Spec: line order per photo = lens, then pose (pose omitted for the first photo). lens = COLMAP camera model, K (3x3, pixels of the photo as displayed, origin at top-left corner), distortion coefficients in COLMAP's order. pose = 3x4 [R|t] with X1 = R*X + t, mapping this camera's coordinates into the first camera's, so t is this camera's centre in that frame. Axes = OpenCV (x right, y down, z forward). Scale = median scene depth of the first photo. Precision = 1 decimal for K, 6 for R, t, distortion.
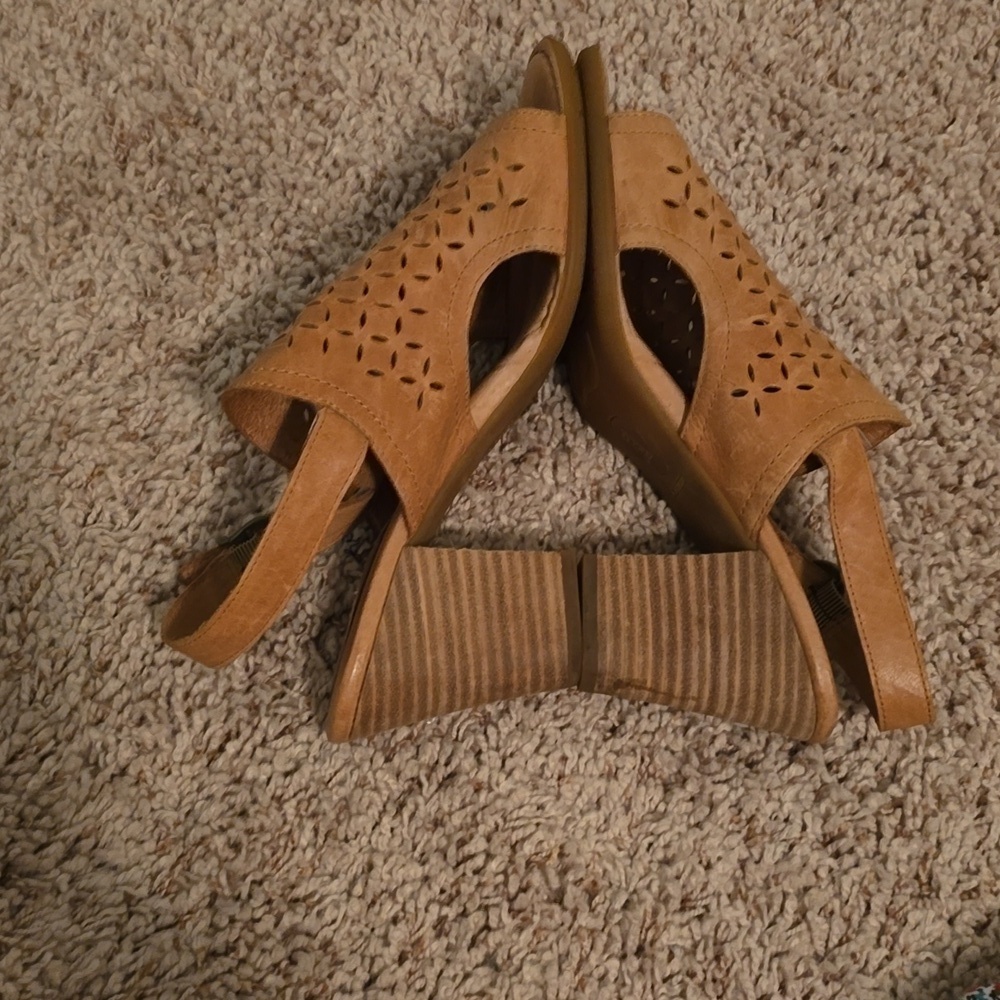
lens RADIAL K [[1449.7, 0, 482.9], [0, 1449.7, 500.2], [0, 0, 1]] dist [0.109822, -0.263993]
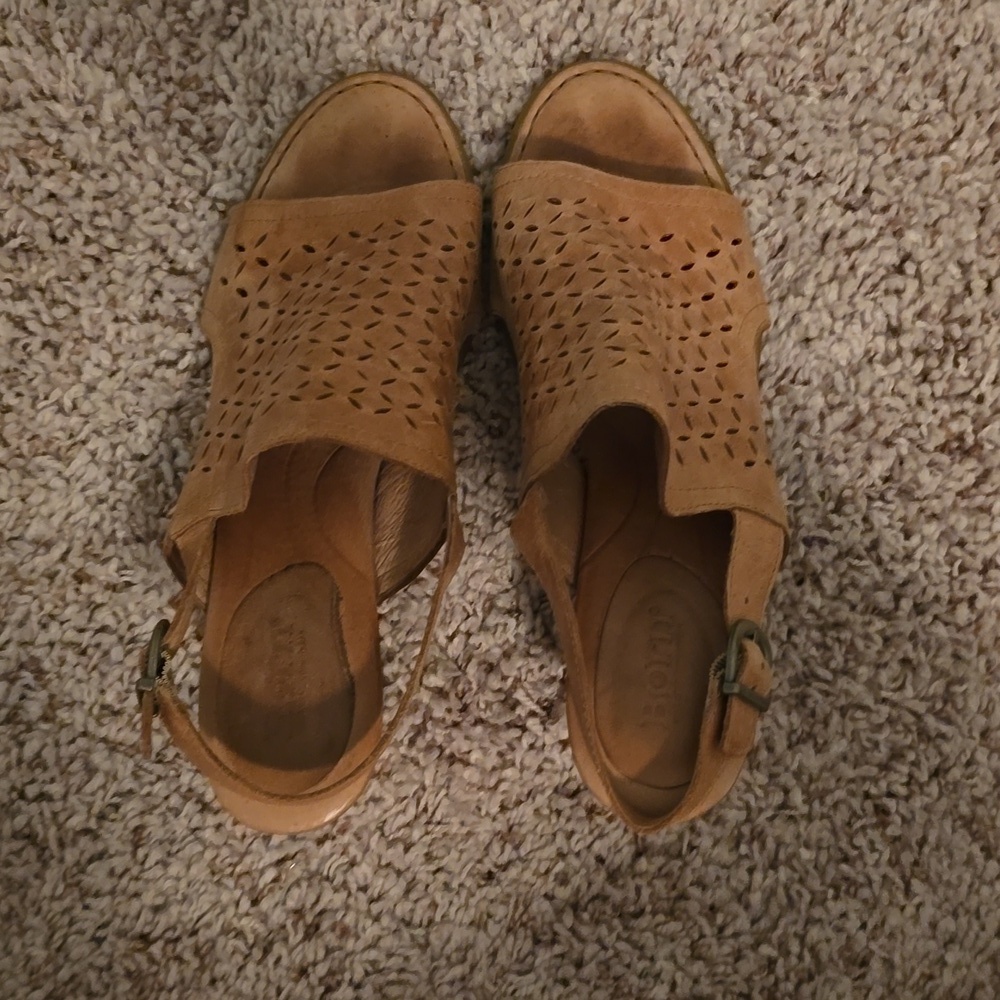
lens RADIAL K [[1449.7, 0, 482.9], [0, 1449.7, 500.2], [0, 0, 1]] dist [0.109822, -0.263993]
pose [[0.995004, 0.038769, -0.092003, 0.144891], [-0.007894, 0.949189, 0.314608, -0.337610], [0.099526, -0.312310, 0.944752, 0.135025]]
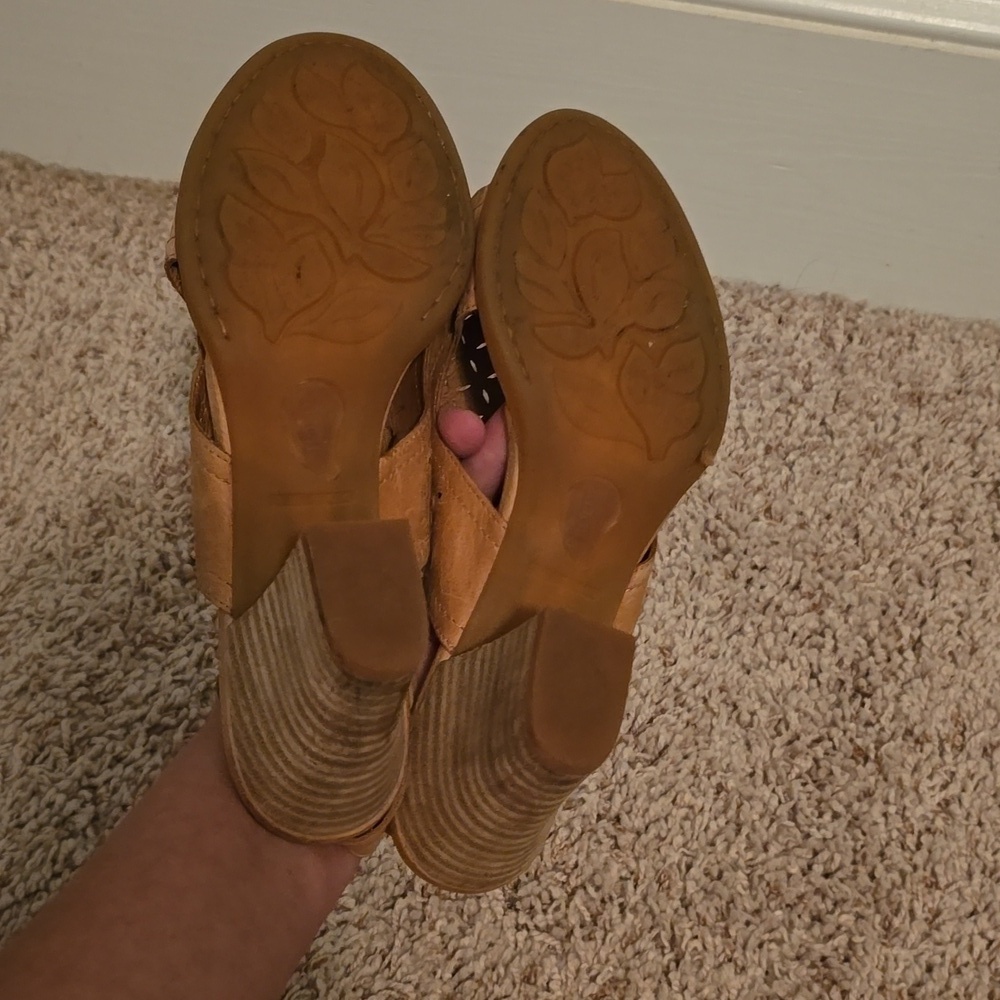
lens RADIAL K [[1449.7, 0, 482.9], [0, 1449.7, 500.2], [0, 0, 1]] dist [0.109822, -0.263993]
pose [[0.978487, 0.142801, -0.148899, 0.201131], [-0.180992, 0.940577, -0.287328, 0.079964], [0.099020, 0.308097, 0.946188, -0.122302]]
